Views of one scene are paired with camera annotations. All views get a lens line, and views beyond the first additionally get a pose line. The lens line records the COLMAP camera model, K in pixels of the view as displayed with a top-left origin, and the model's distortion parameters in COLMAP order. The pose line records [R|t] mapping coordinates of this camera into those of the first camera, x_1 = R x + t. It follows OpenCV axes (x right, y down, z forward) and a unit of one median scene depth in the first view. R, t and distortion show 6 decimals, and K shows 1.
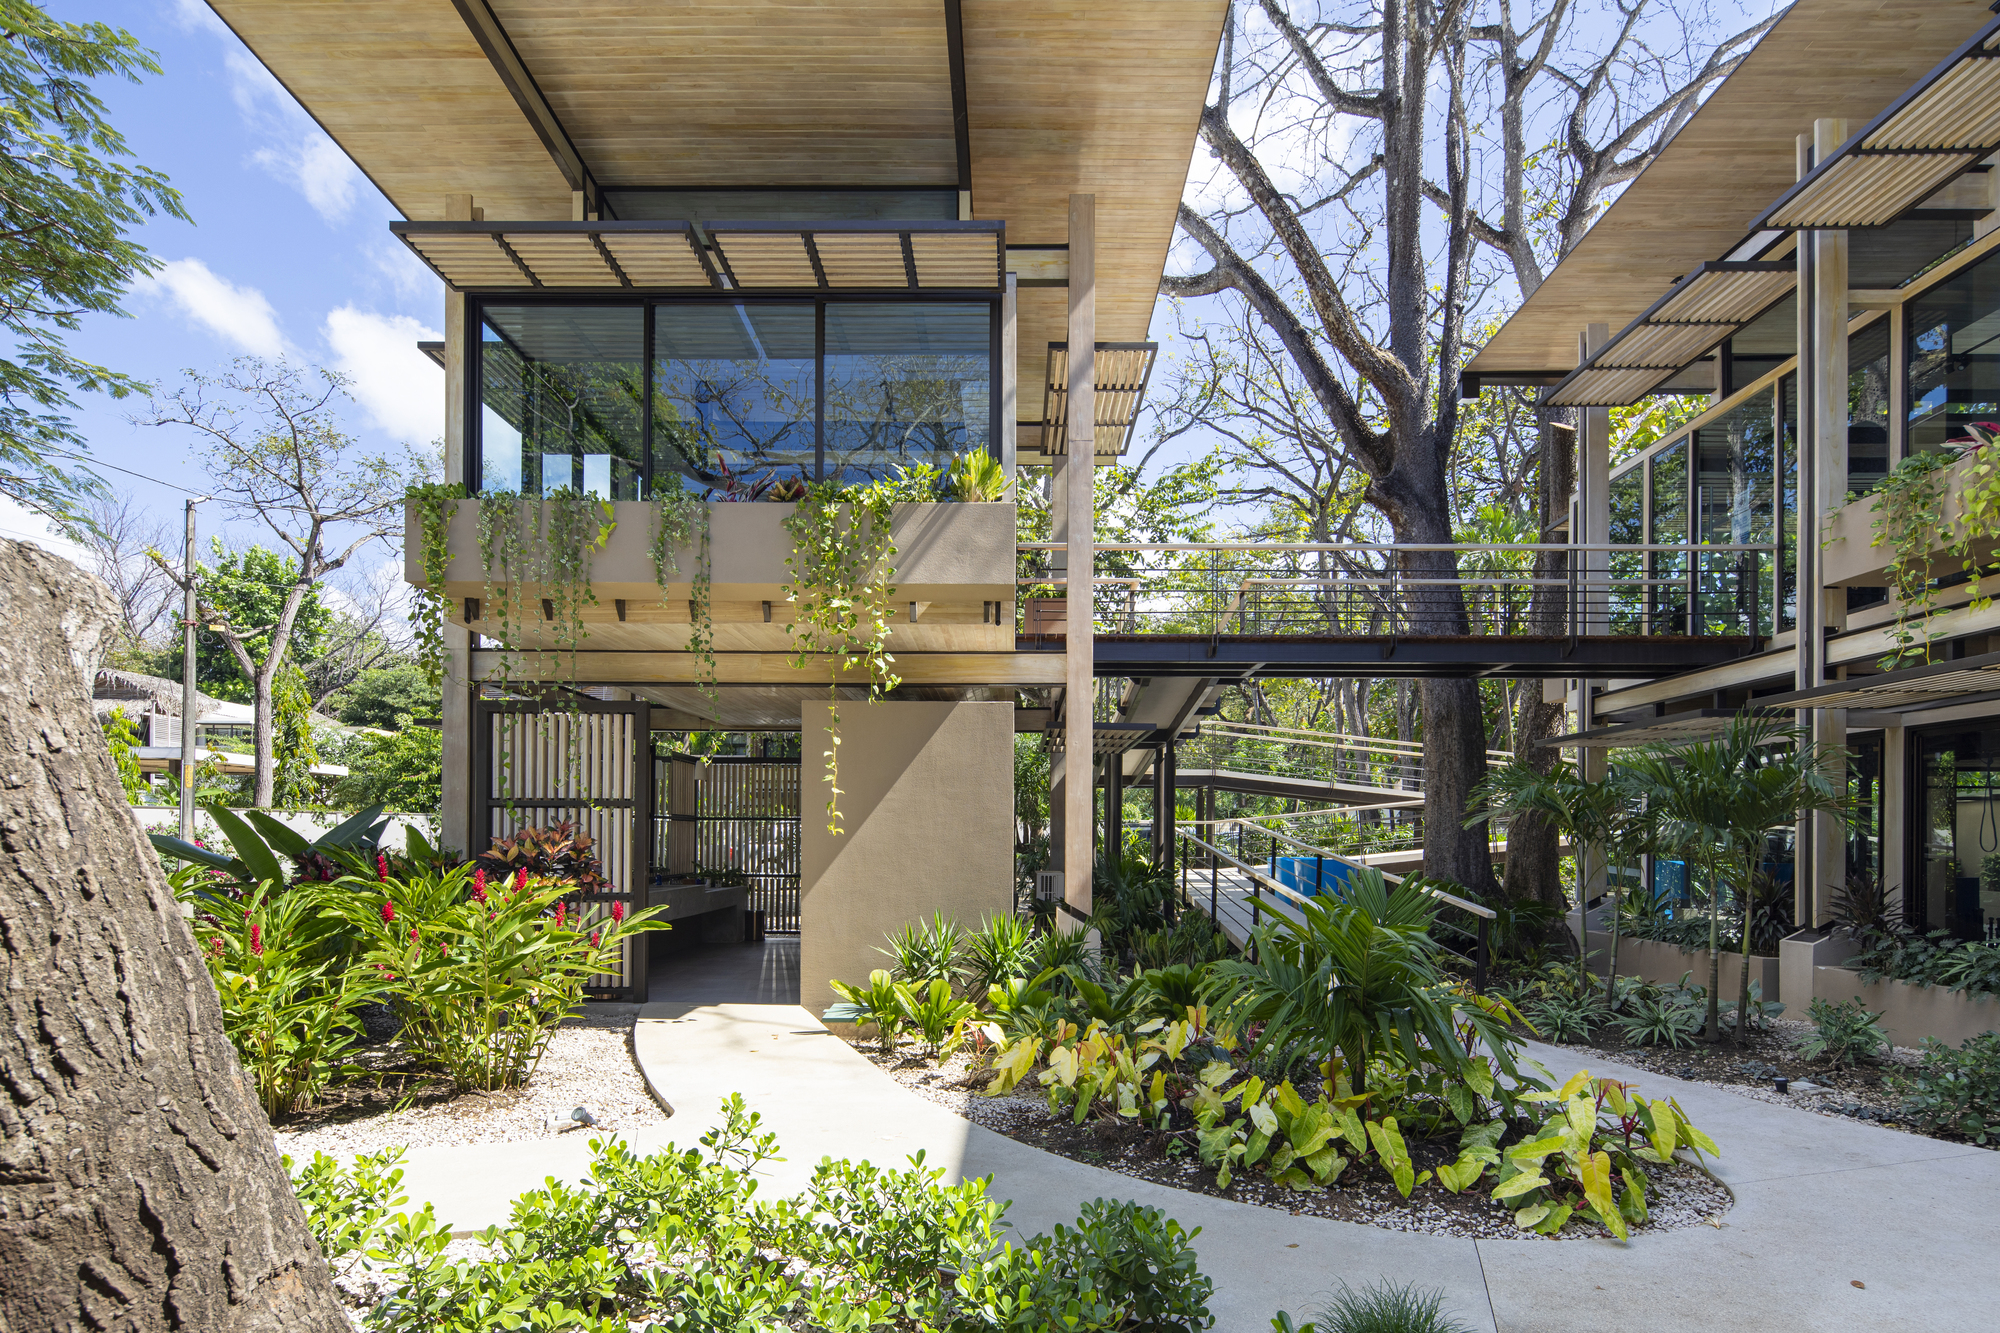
lens RADIAL K [[992.6, 0, 1000.0], [0, 992.6, 666.5], [0, 0, 1]] dist [0.002599, -0.000218]
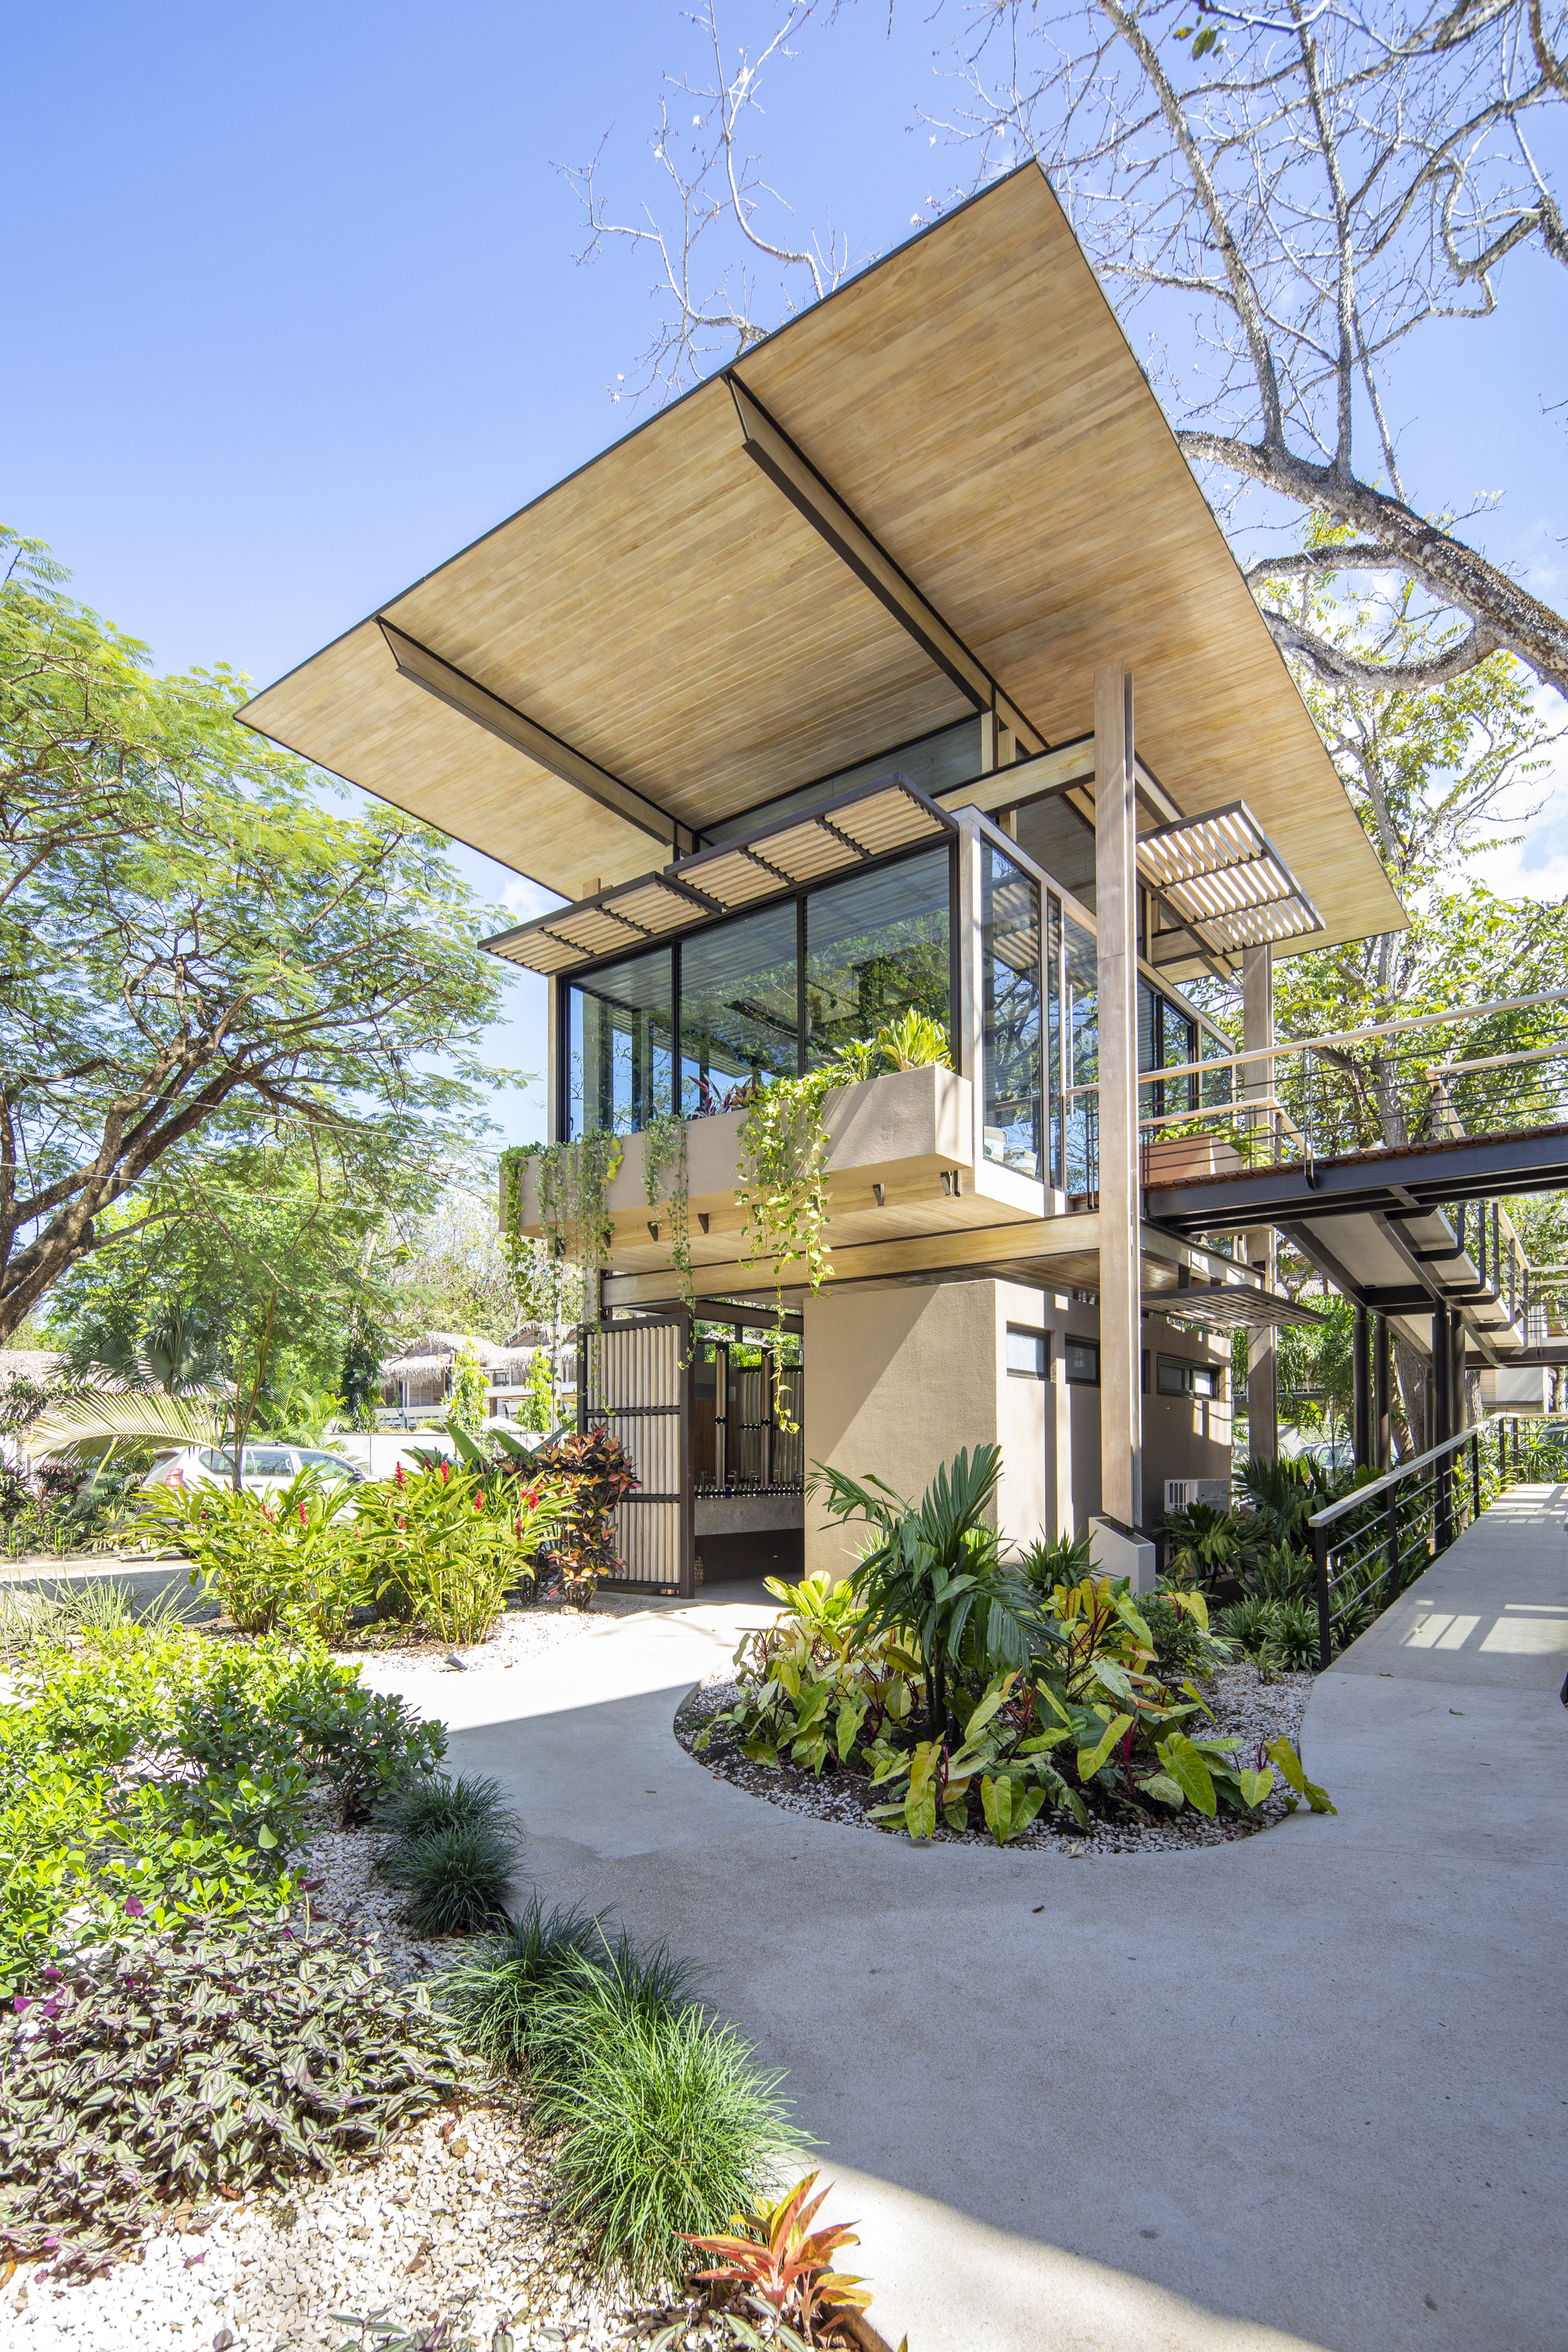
lens RADIAL K [[1198.7, 0, 784.0], [0, 1198.7, 1176.0], [0, 0, 1]] dist [-0.002214, -0.000083]
pose [[0.806872, -0.150747, -0.571169, 0.403817], [0.116854, 0.988516, -0.095819, 0.021602], [0.579054, 0.010570, 0.815221, 0.008837]]
